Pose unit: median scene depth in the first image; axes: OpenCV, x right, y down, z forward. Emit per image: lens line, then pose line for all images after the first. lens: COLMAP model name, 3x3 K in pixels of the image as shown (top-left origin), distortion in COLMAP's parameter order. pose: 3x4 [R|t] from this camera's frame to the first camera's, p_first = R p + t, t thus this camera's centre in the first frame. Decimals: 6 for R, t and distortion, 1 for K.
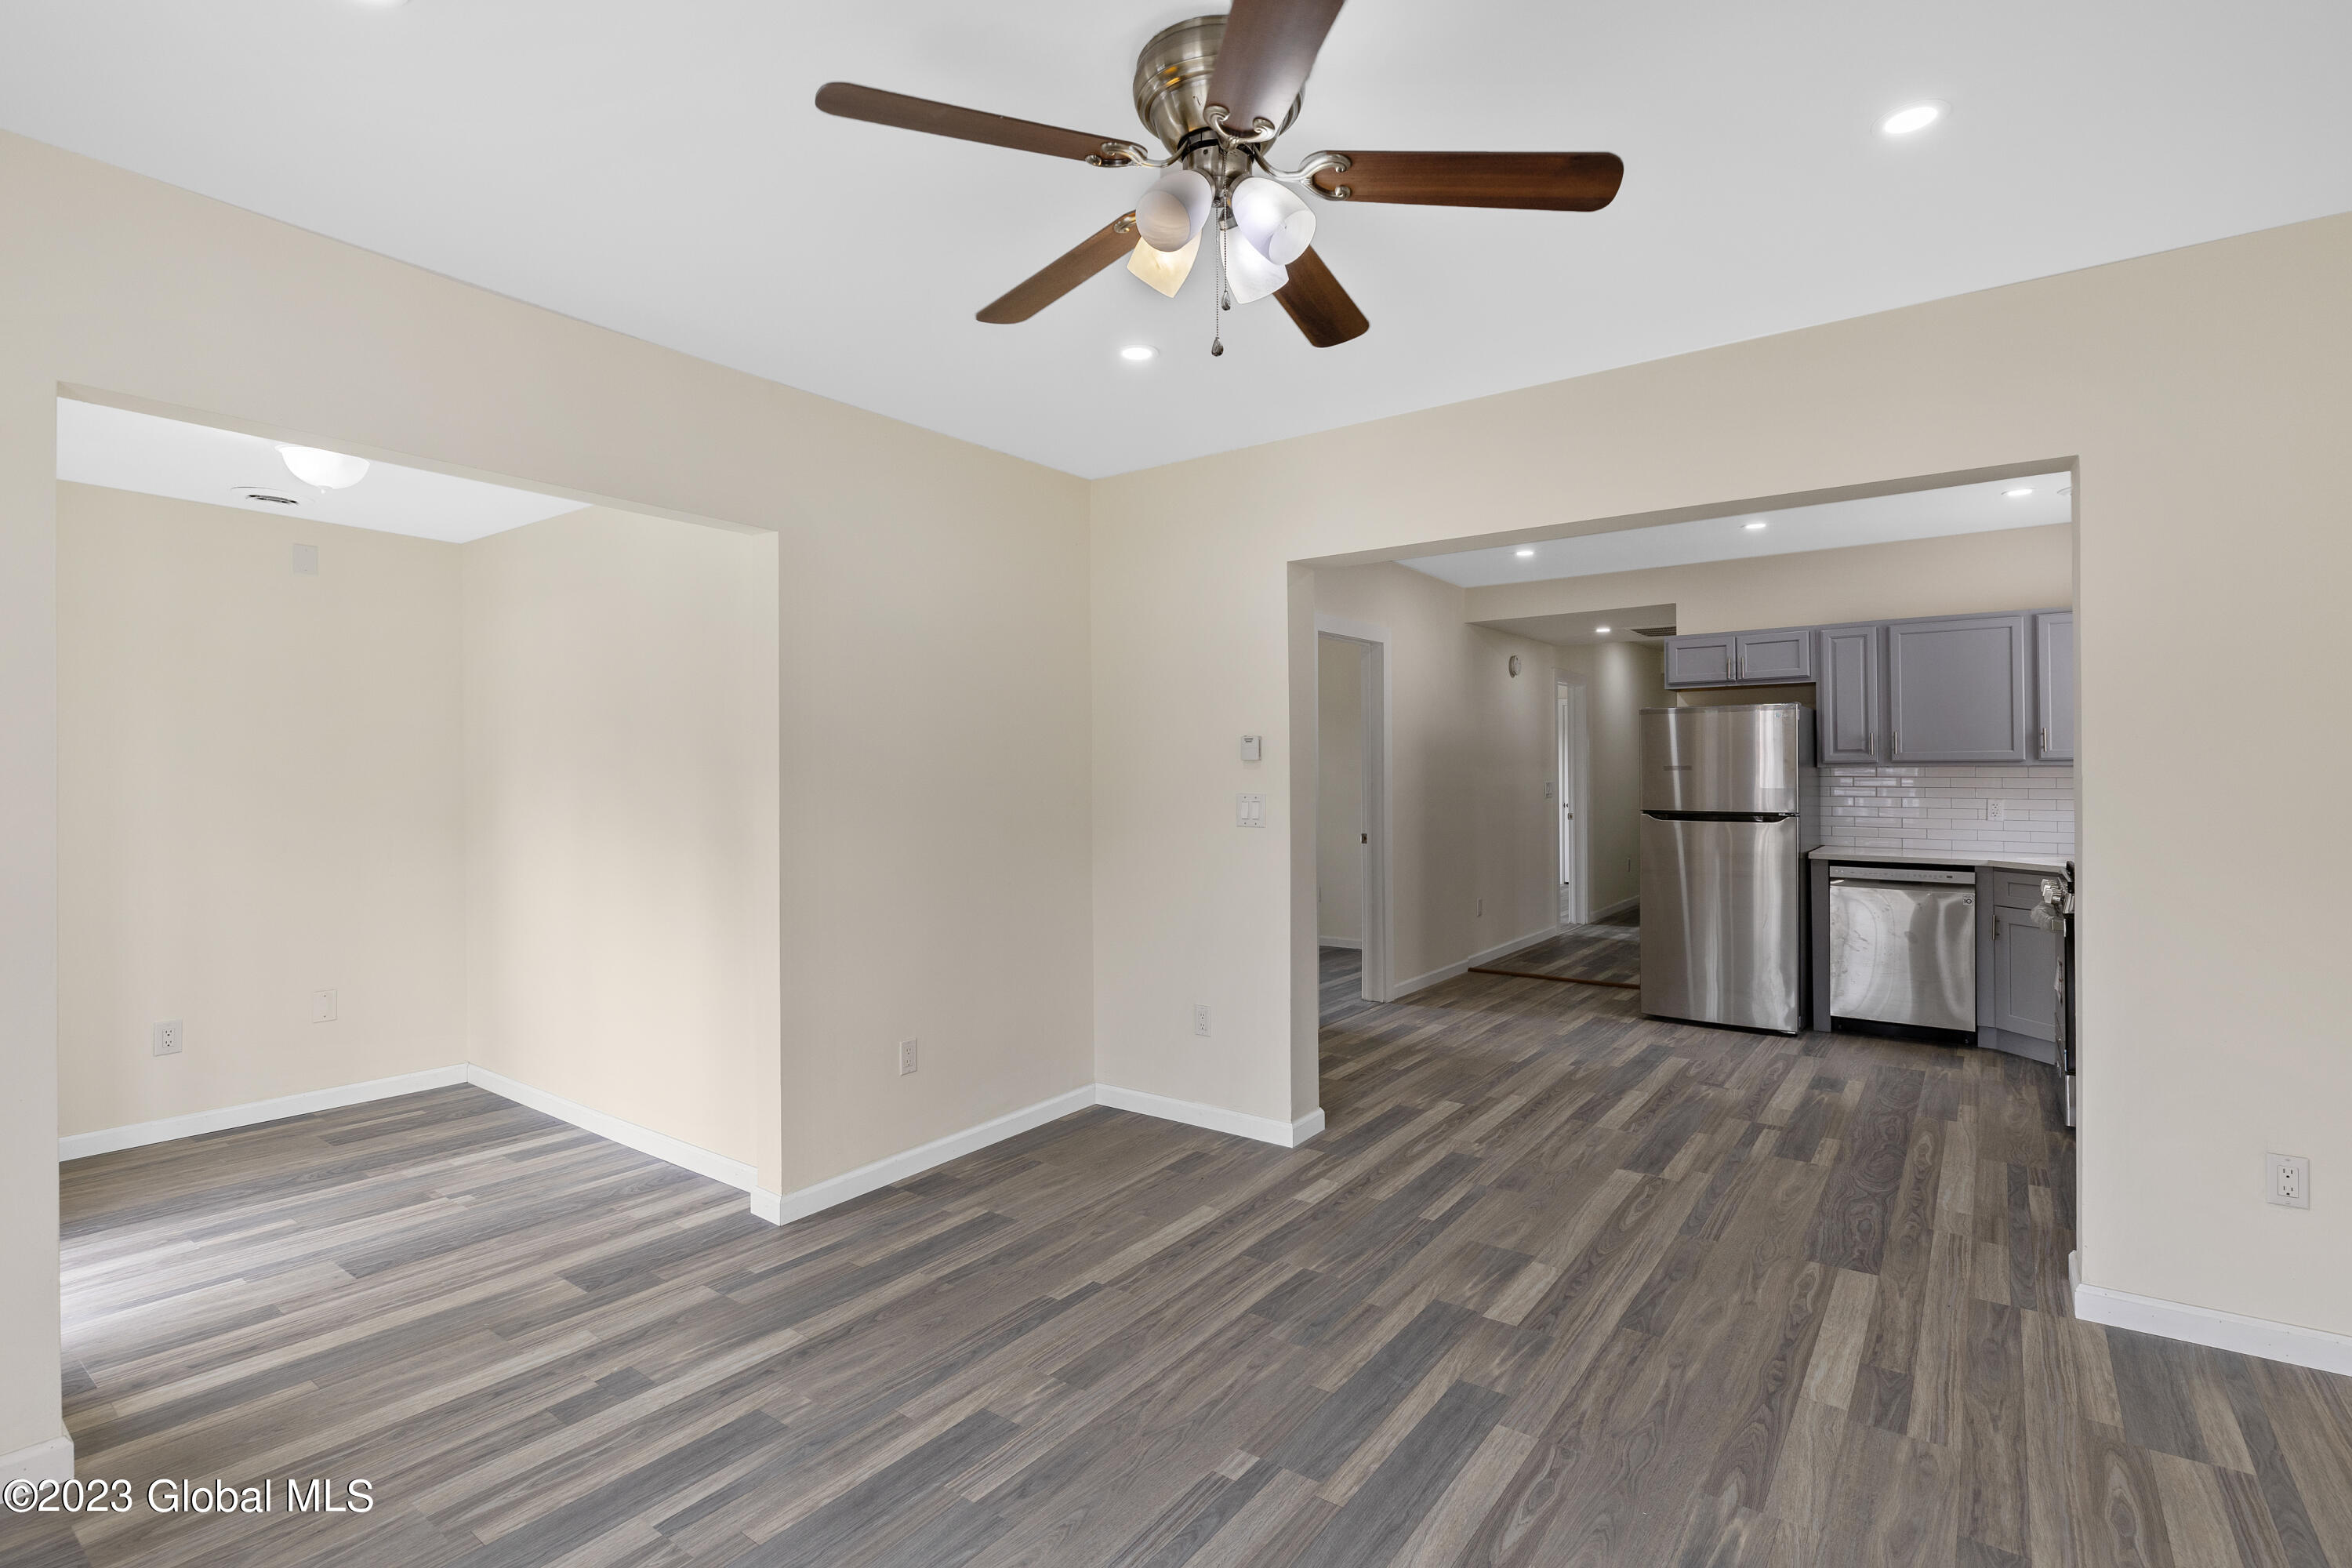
lens RADIAL K [[1101.1, 0, 1191.8], [0, 1101.1, 801.2], [0, 0, 1]] dist [-0.007841, 0.001235]
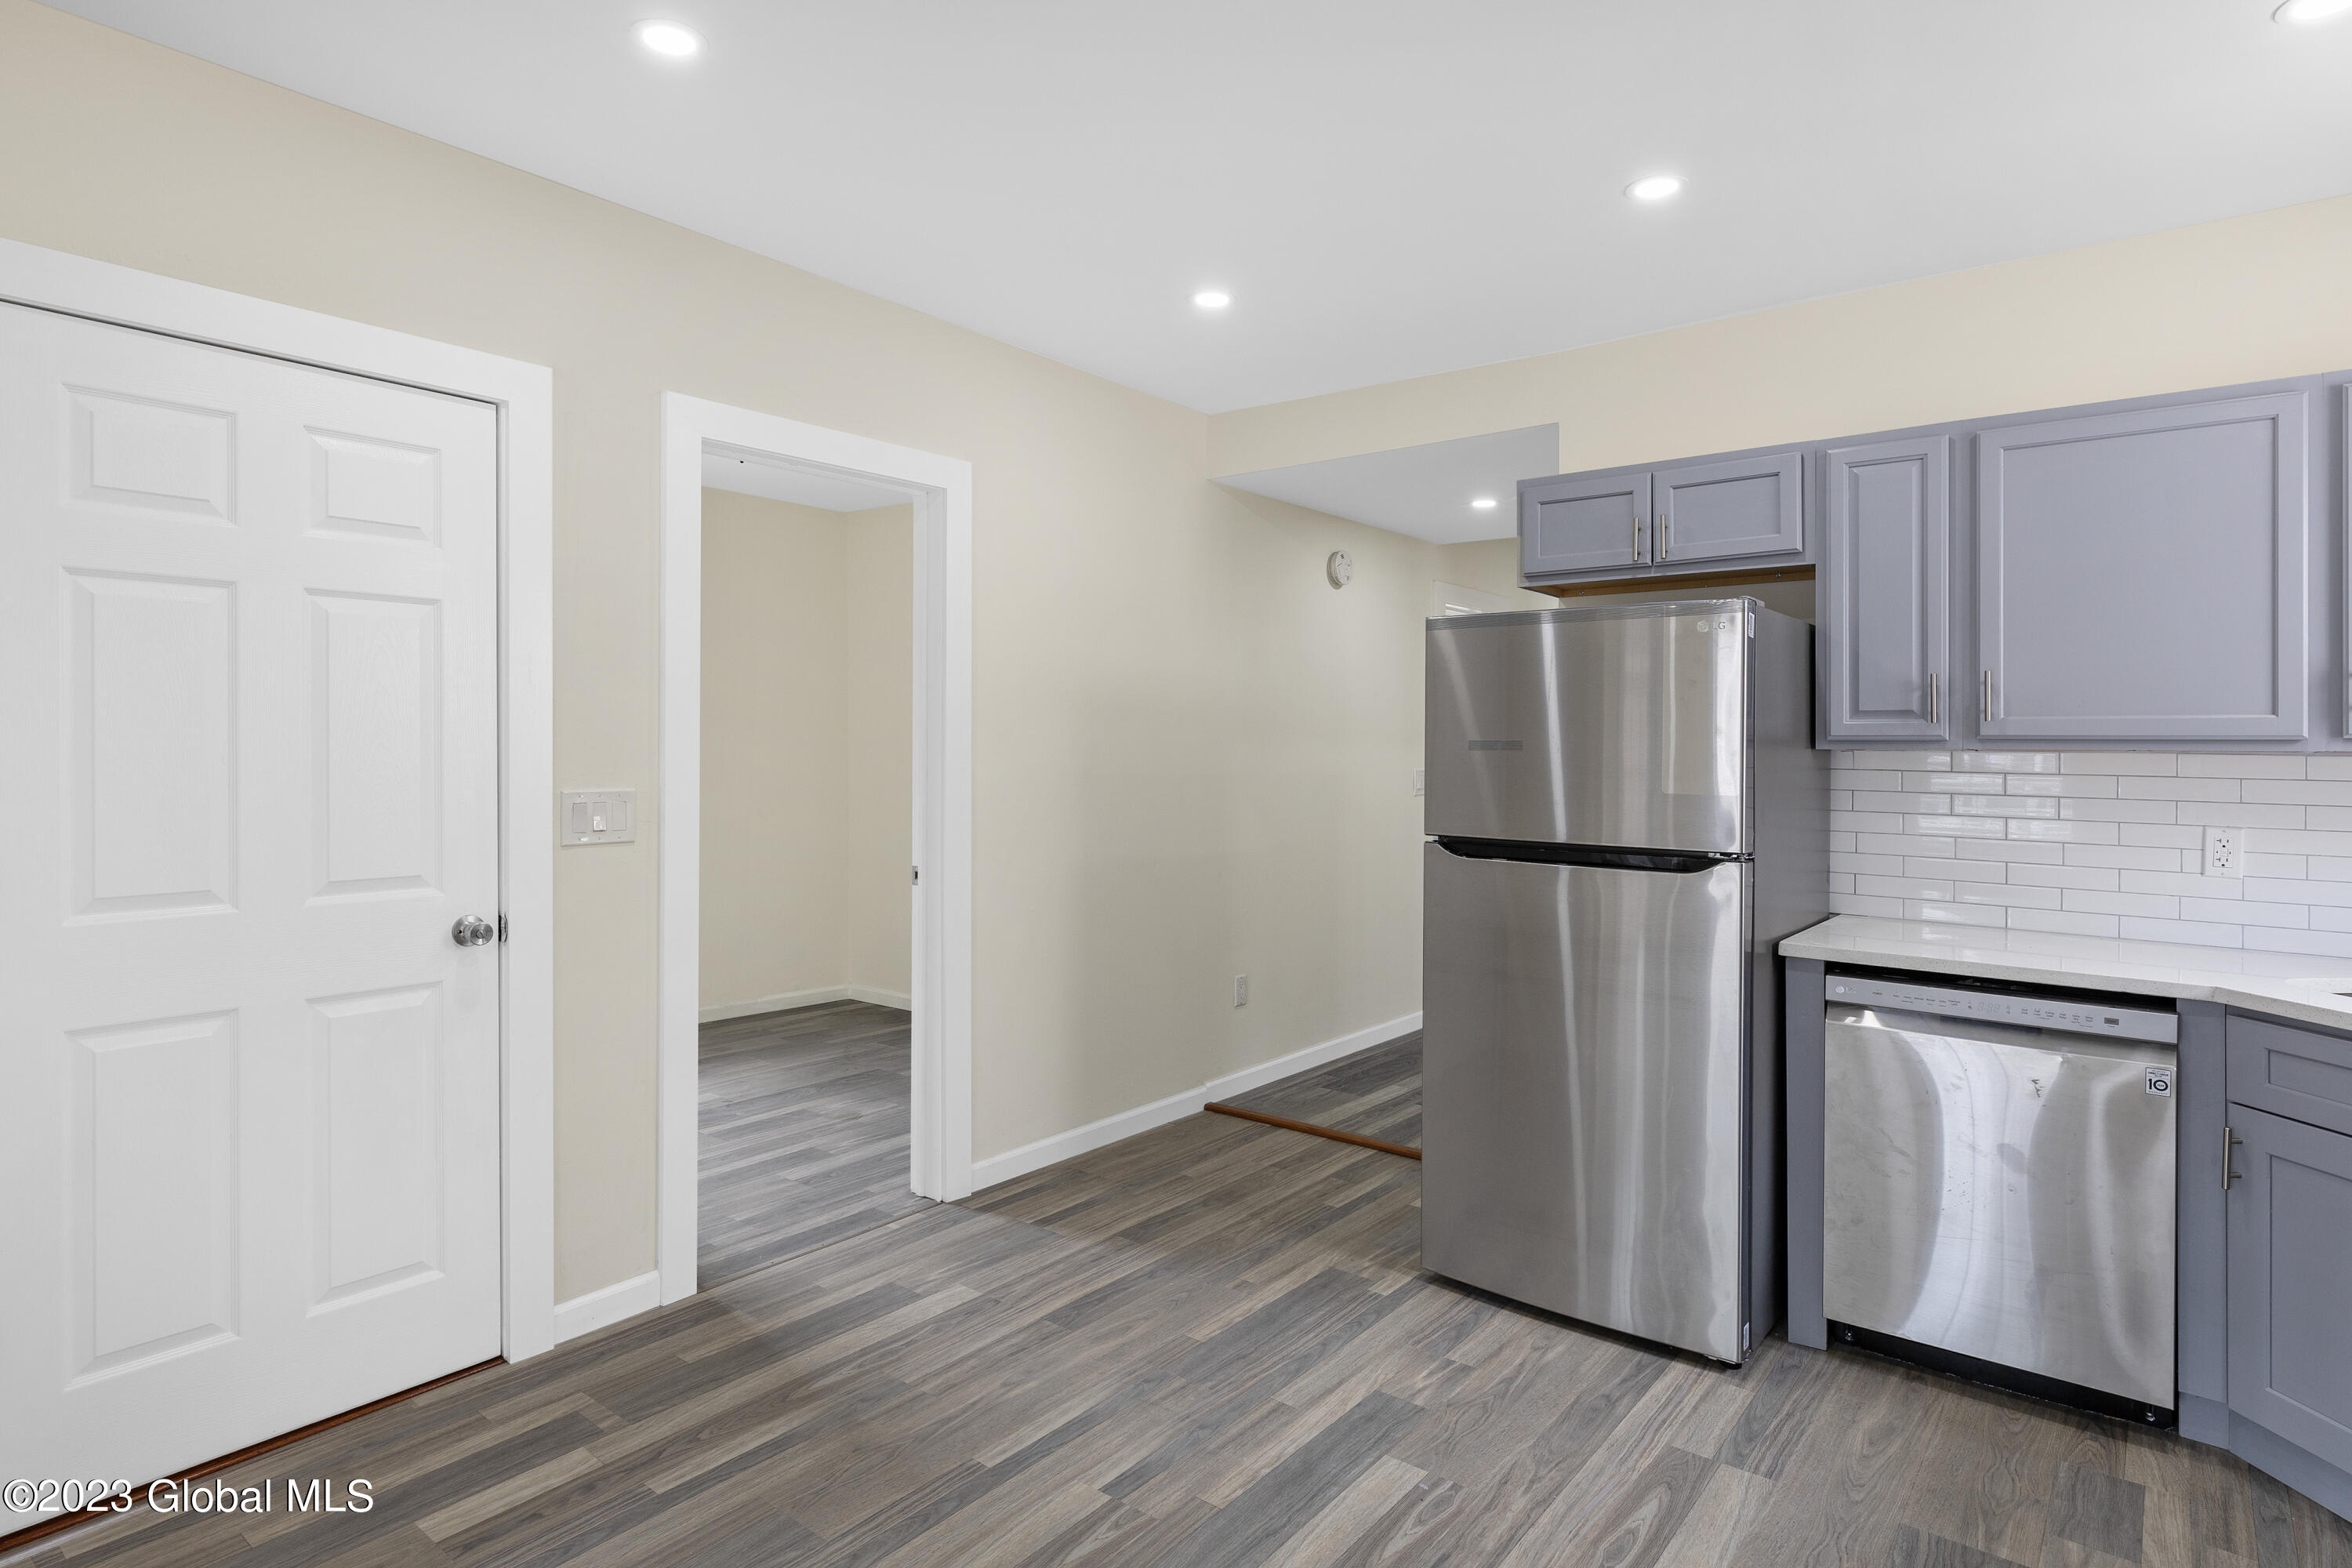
lens RADIAL K [[1235.0, 0, 1167.6], [0, 1235.0, 772.6], [0, 0, 1]] dist [0.000991, -0.003673]
pose [[0.998398, 0.017266, -0.053886, 0.365725], [-0.017655, 0.999821, -0.006741, -0.014466], [0.053760, 0.007681, 0.998524, 0.525799]]
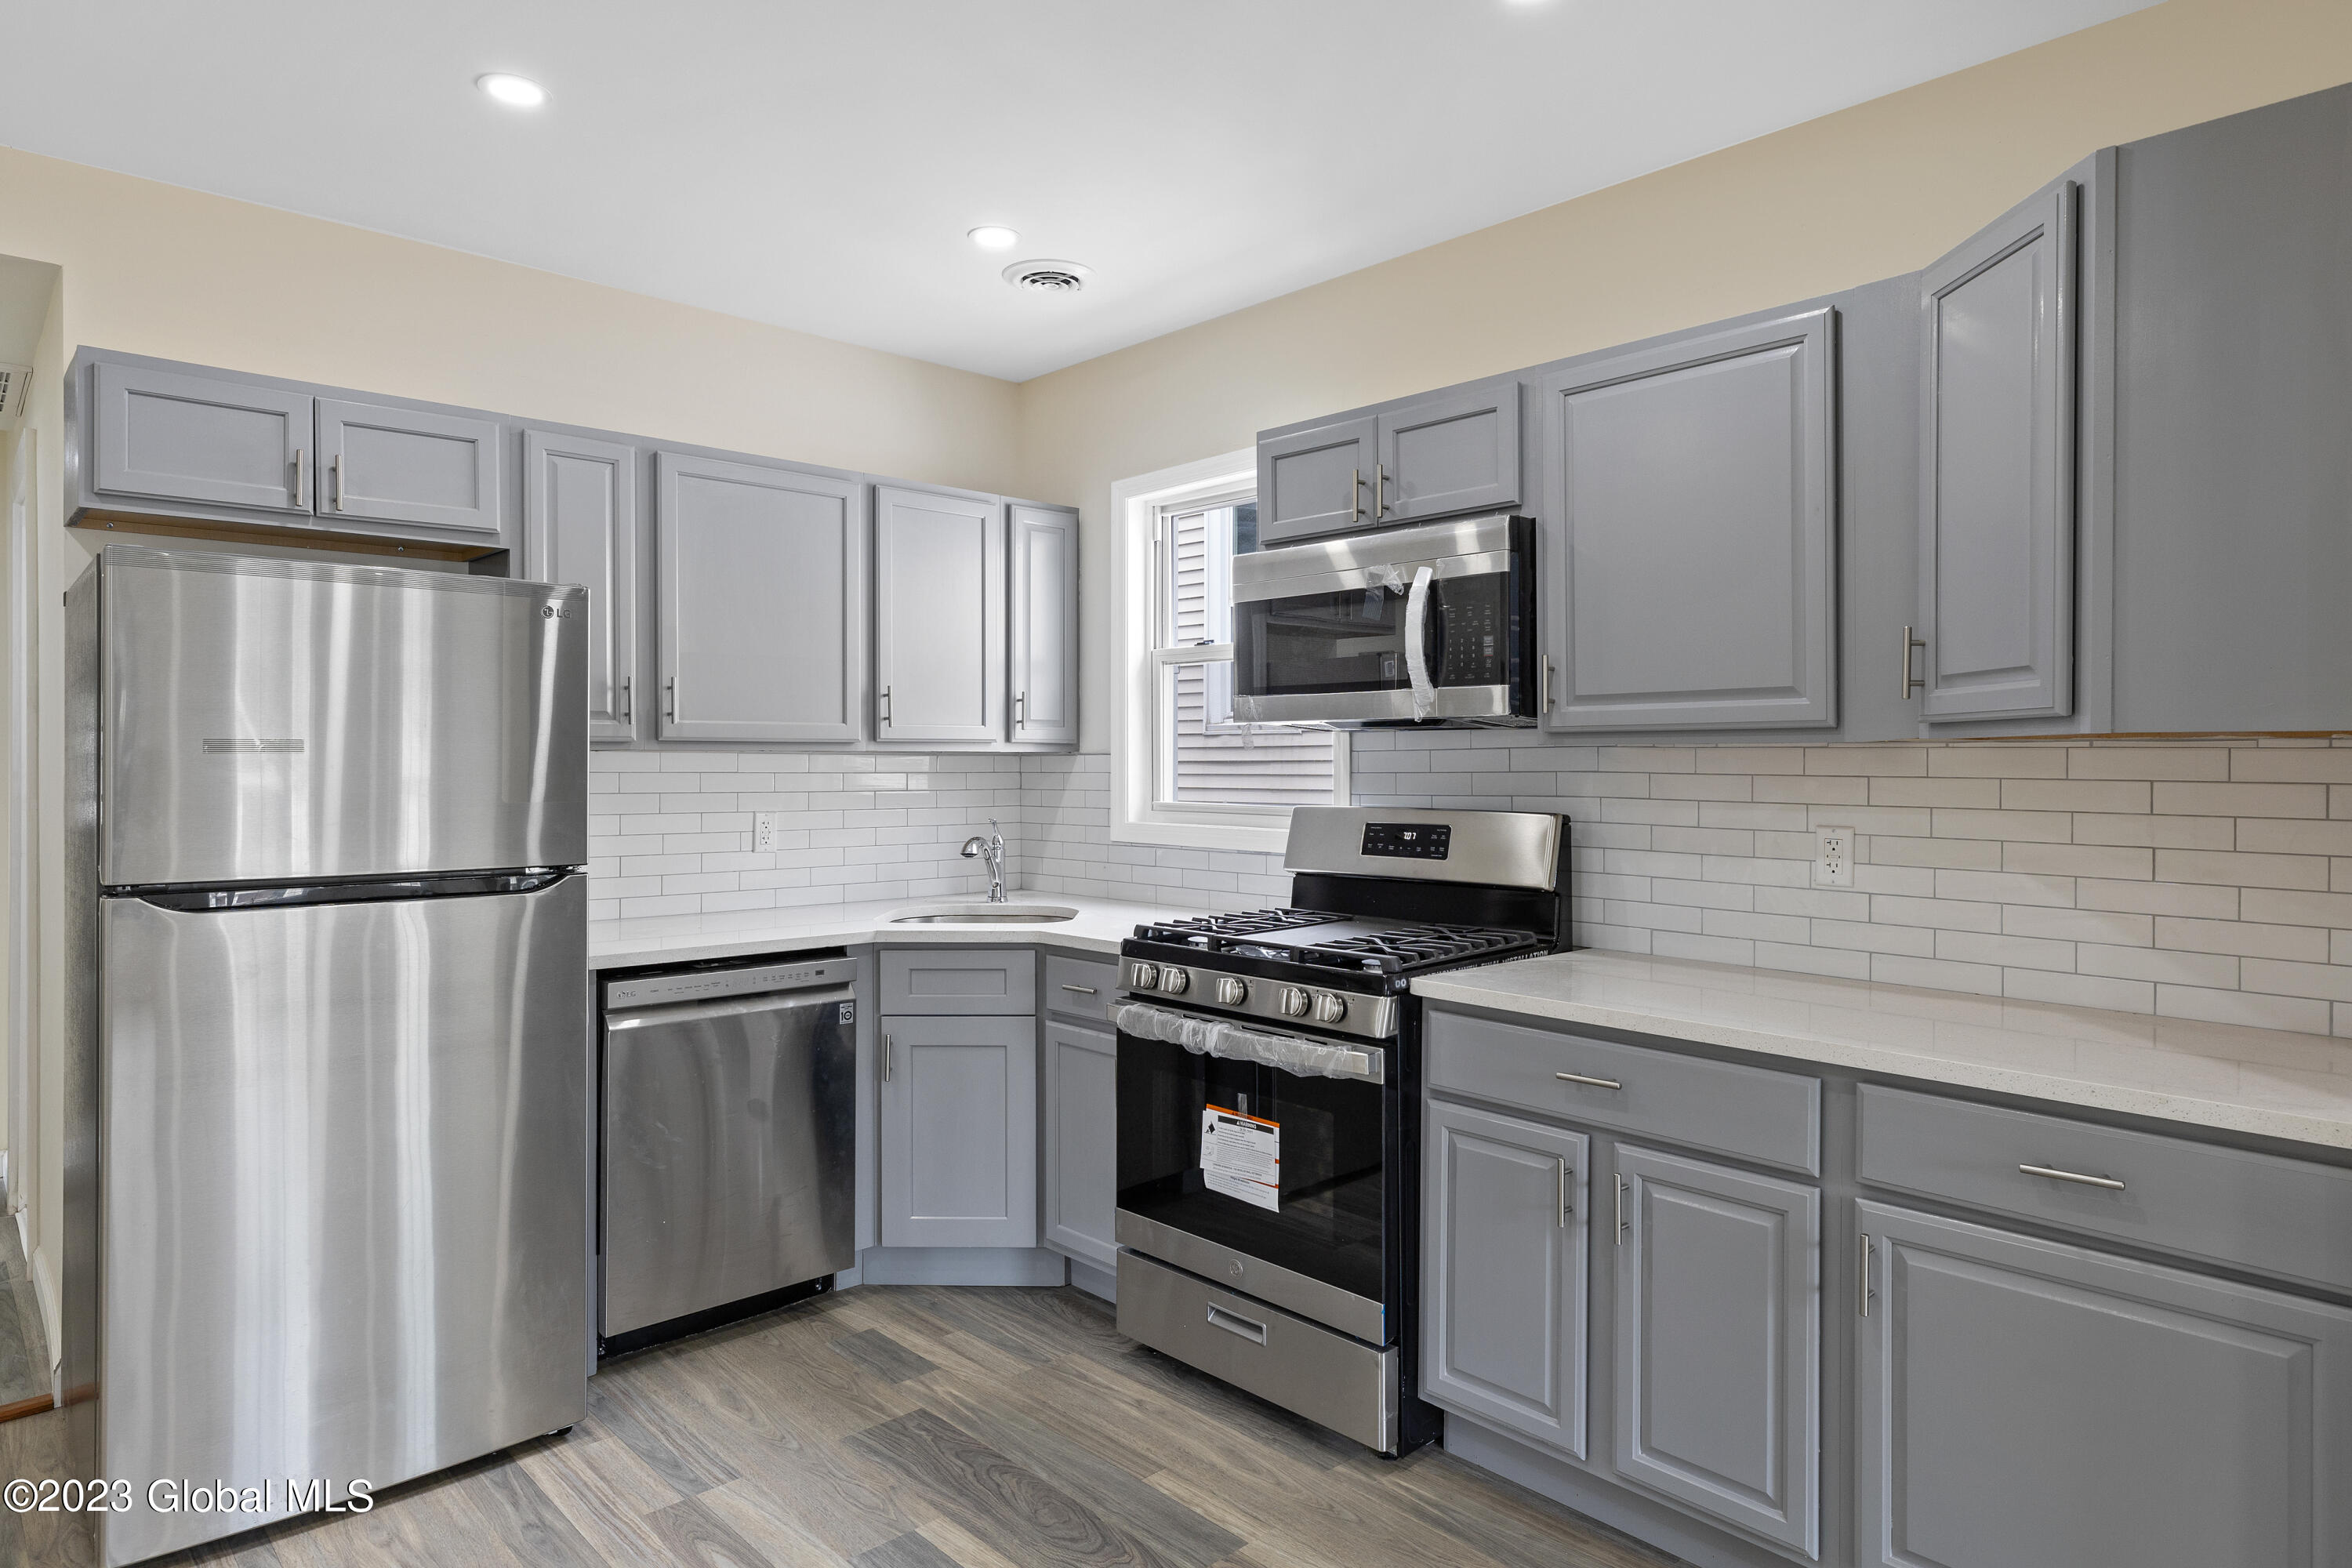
lens RADIAL K [[1361.1, 0, 1176.7], [0, 1361.1, 772.9], [0, 0, 1]] dist [0.000664, 0.000432]
pose [[0.194396, -0.002625, 0.980920, 0.114824], [0.021684, 0.999764, -0.001622, -0.017537], [-0.980683, 0.021586, 0.194407, 0.724113]]
